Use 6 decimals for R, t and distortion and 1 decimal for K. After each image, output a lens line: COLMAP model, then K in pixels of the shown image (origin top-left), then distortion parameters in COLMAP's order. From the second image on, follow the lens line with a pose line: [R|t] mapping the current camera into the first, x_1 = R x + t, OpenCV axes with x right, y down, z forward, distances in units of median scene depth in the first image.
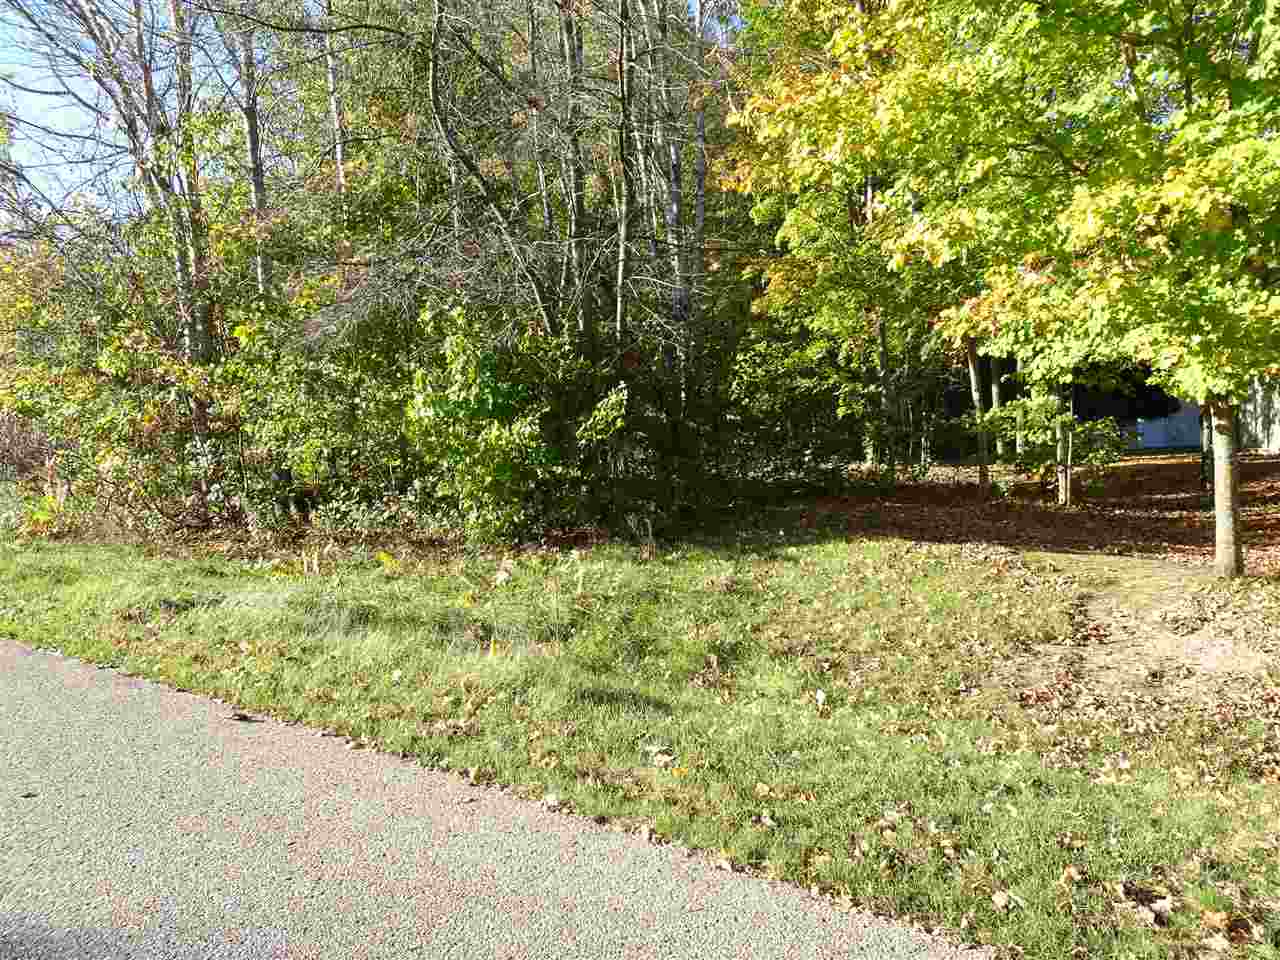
lens RADIAL K [[913.0, 0, 645.1], [0, 913.0, 477.1], [0, 0, 1]] dist [0.006699, 0.004414]
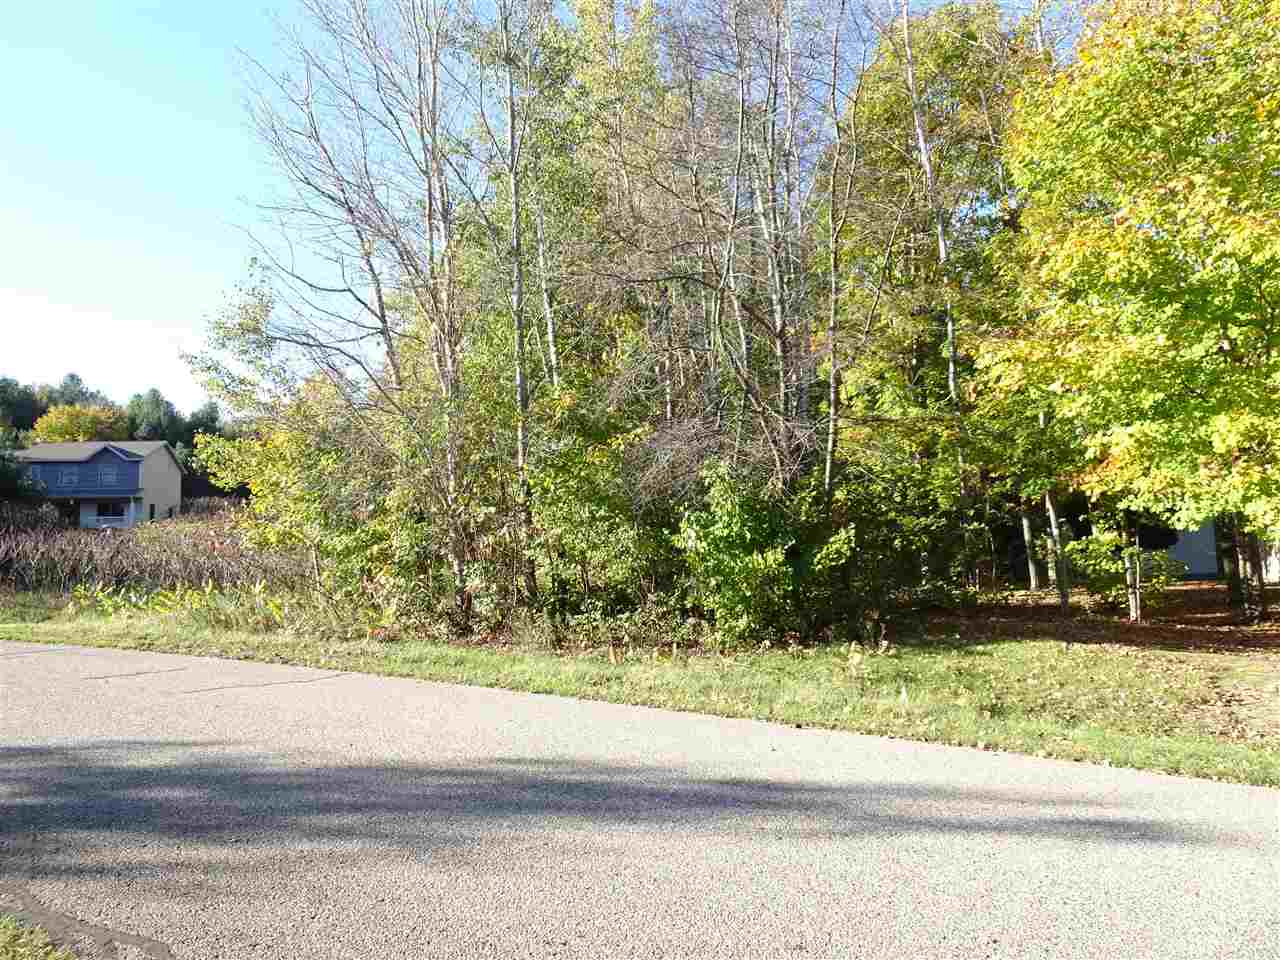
lens RADIAL K [[913.0, 0, 645.1], [0, 913.0, 477.1], [0, 0, 1]] dist [0.006699, 0.004414]
pose [[0.999523, 0.009339, 0.029434, -0.364645], [-0.005245, 0.990666, -0.136212, 0.015365], [-0.030432, 0.135993, 0.990242, -0.352901]]
